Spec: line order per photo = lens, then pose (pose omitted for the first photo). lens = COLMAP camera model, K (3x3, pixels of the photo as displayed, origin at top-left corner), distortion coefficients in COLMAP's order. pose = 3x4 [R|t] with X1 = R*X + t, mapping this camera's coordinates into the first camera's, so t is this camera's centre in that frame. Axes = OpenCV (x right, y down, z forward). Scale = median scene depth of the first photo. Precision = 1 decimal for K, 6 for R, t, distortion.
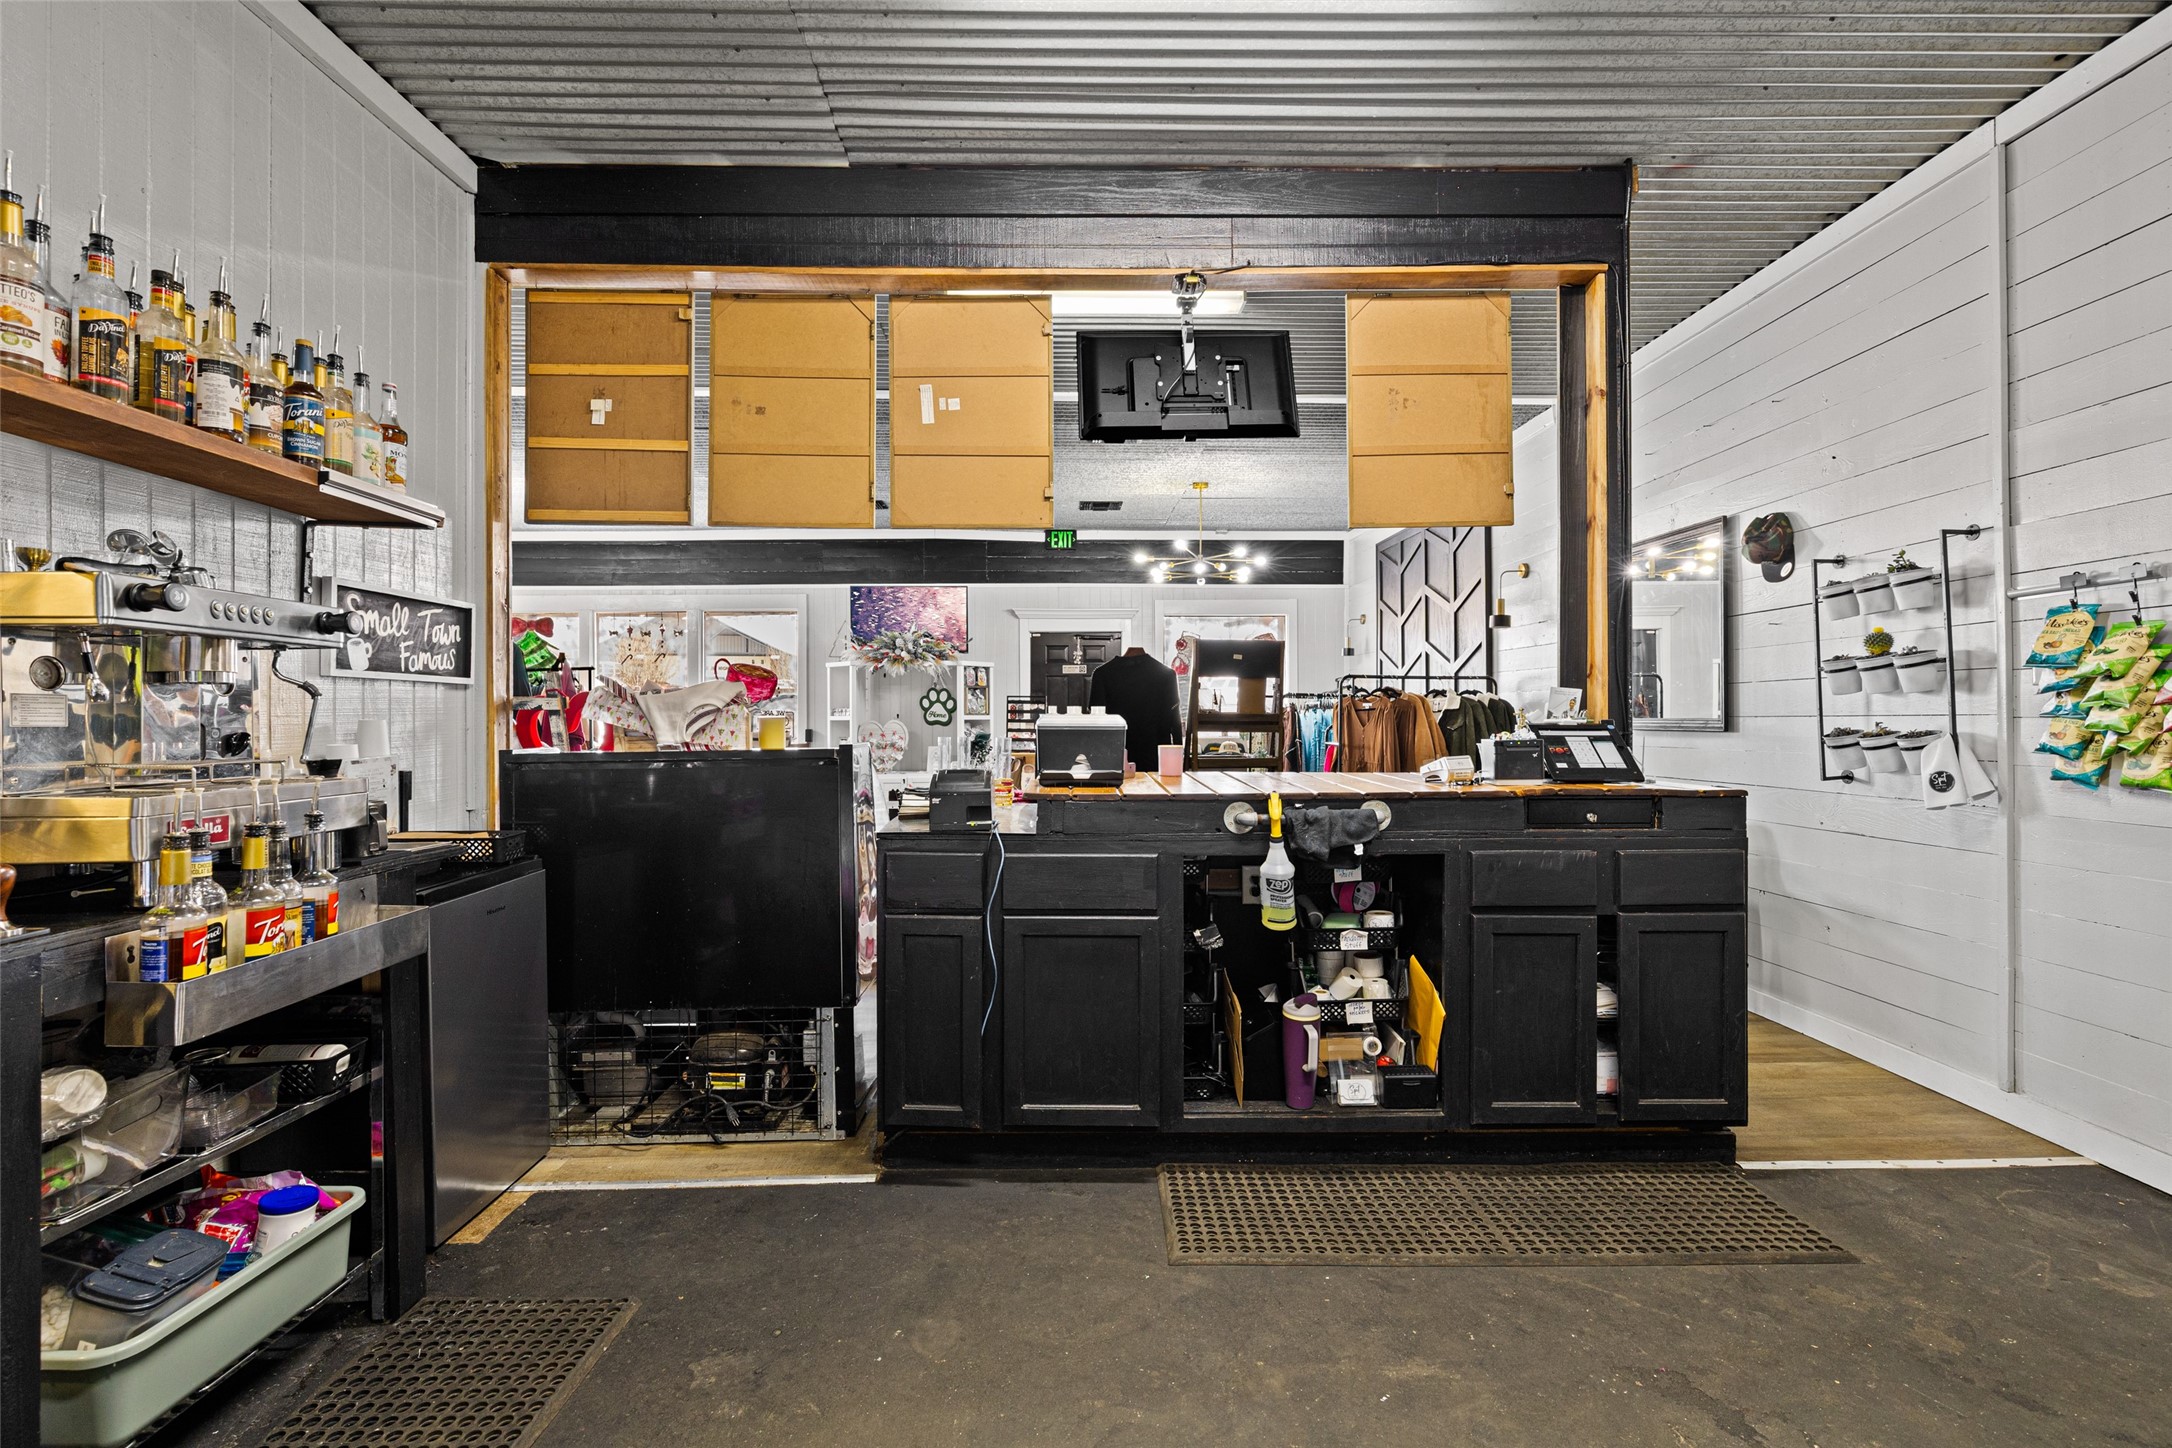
lens RADIAL K [[1021.7, 0, 1083.7], [0, 1021.7, 722.1], [0, 0, 1]] dist [0.007772, -0.002137]
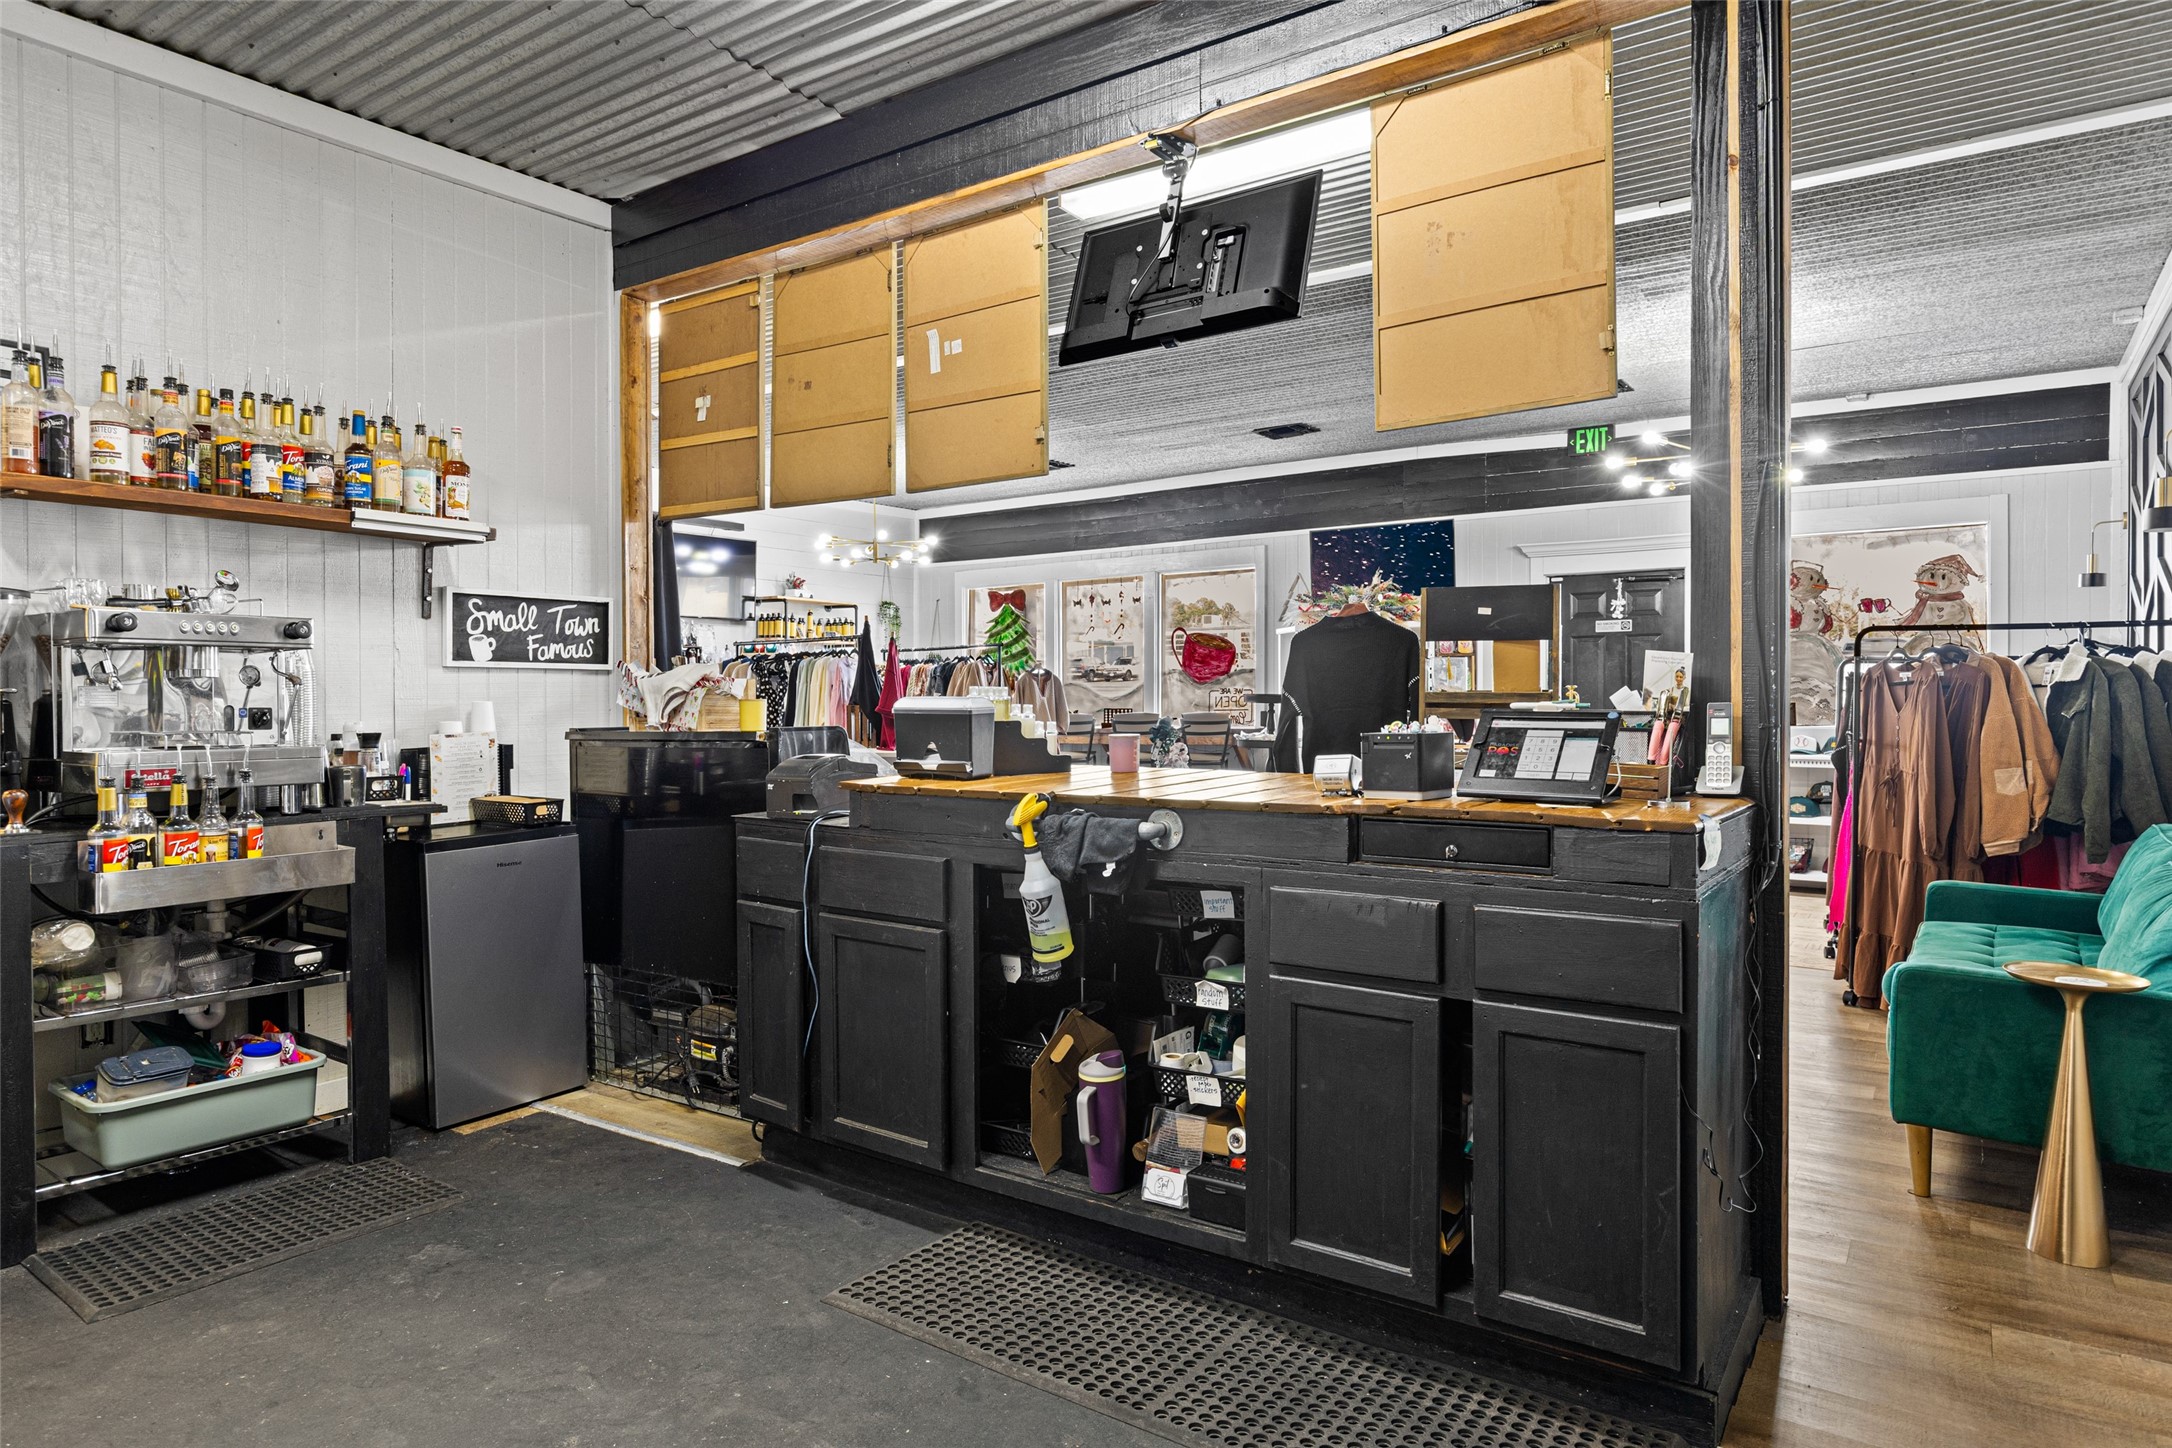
lens RADIAL K [[1363.3, 0, 1085.3], [0, 1363.3, 717.8], [0, 0, 1]] dist [0.004182, -0.002653]
pose [[0.790831, 0.008516, -0.611975, 0.825318], [-0.000583, 0.999913, 0.013161, -0.004752], [0.612034, -0.010052, 0.790768, 0.152685]]
